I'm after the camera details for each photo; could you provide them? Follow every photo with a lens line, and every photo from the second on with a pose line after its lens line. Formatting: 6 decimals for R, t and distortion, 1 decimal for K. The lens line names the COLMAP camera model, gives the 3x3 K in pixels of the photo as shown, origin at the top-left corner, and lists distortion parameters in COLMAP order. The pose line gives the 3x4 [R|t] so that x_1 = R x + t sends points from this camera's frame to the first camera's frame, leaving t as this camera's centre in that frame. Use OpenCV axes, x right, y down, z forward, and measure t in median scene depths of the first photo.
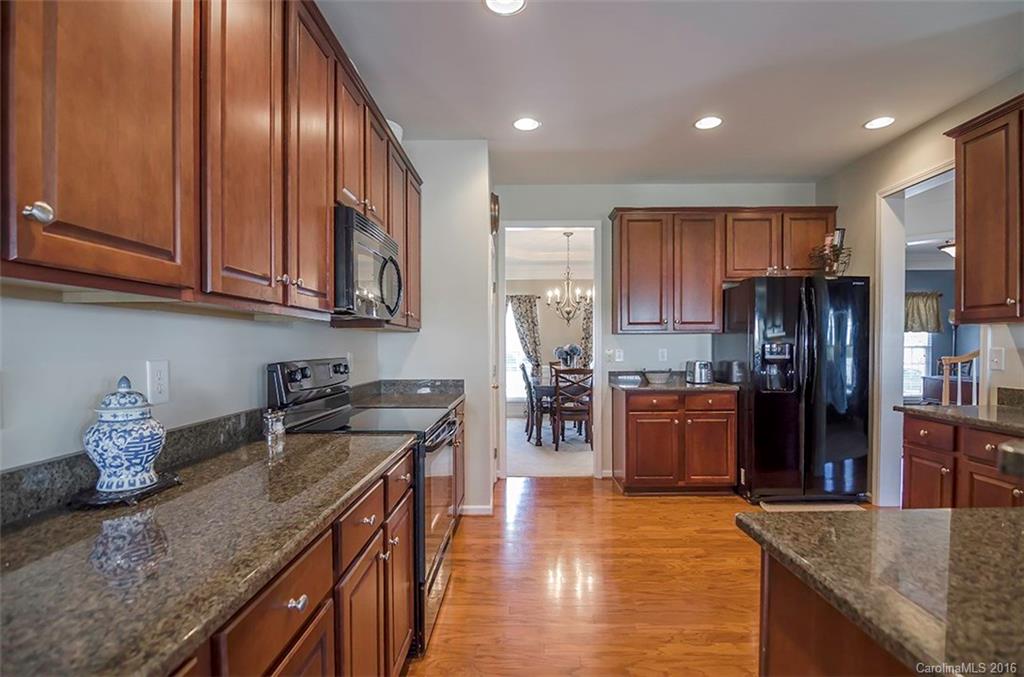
lens RADIAL K [[498.0, 0, 513.0], [0, 498.0, 346.8], [0, 0, 1]] dist [-0.010516, -0.006629]
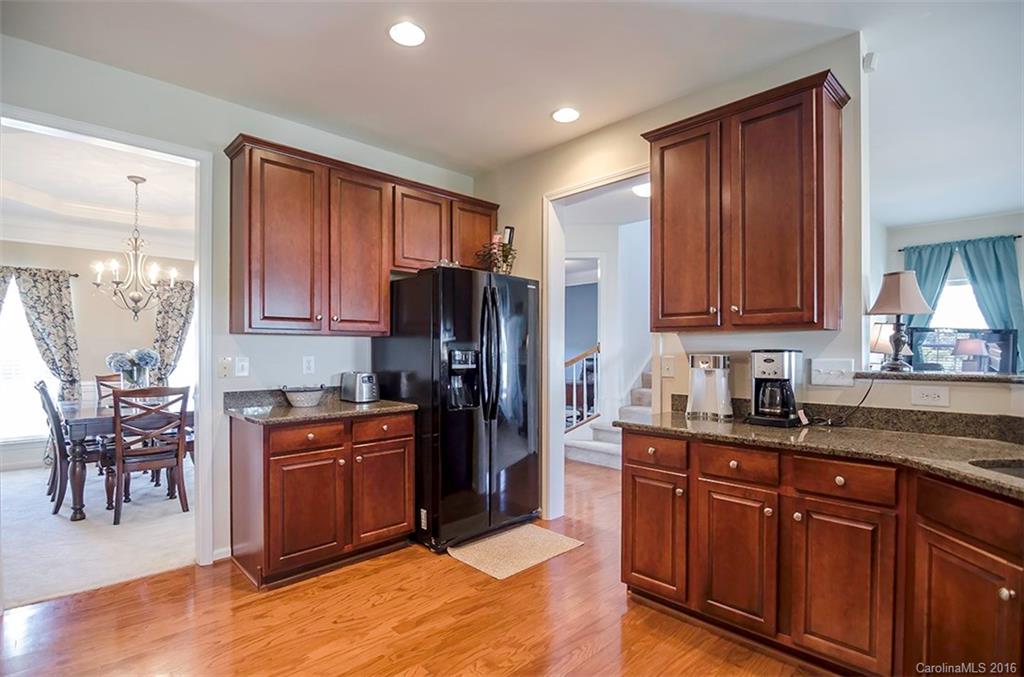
lens RADIAL K [[498.0, 0, 511.2], [0, 498.0, 352.8], [0, 0, 1]] dist [-0.010516, -0.006629]
pose [[0.707289, 0.003790, 0.706914, 0.003973], [-0.003705, 0.999992, -0.001654, -0.001188], [-0.706915, -0.001449, 0.707297, 0.312572]]
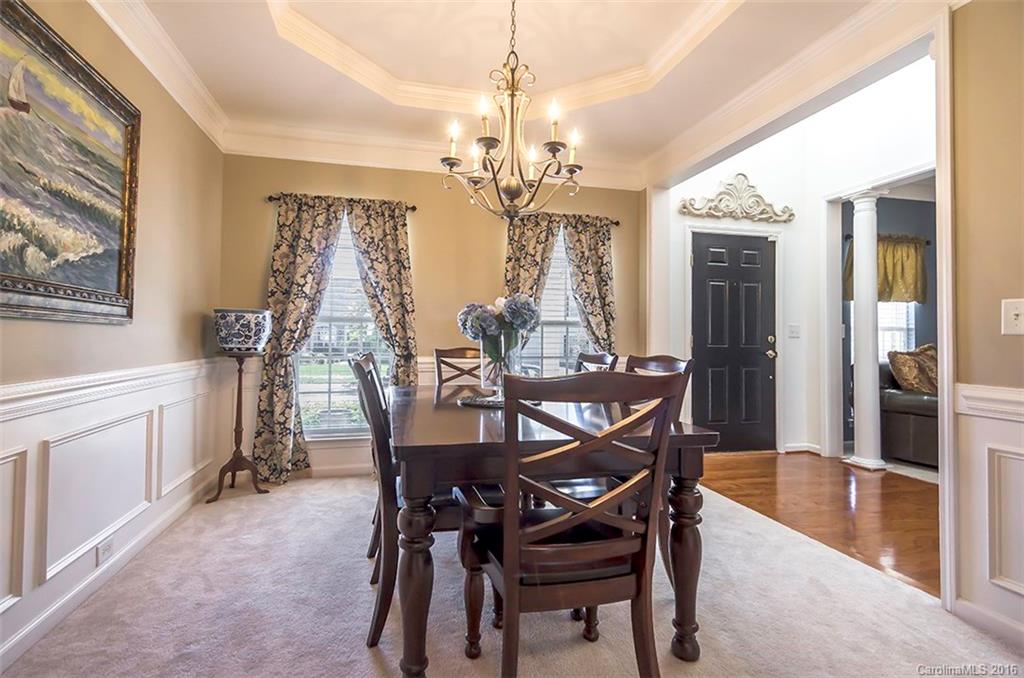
lens RADIAL K [[498.0, 0, 517.4], [0, 498.0, 334.2], [0, 0, 1]] dist [-0.010516, -0.006629]
pose [[0.962013, 0.016125, 0.272527, 0.043716], [-0.013991, 0.999854, -0.009771, 0.039324], [-0.272645, 0.005587, 0.962099, 1.070984]]
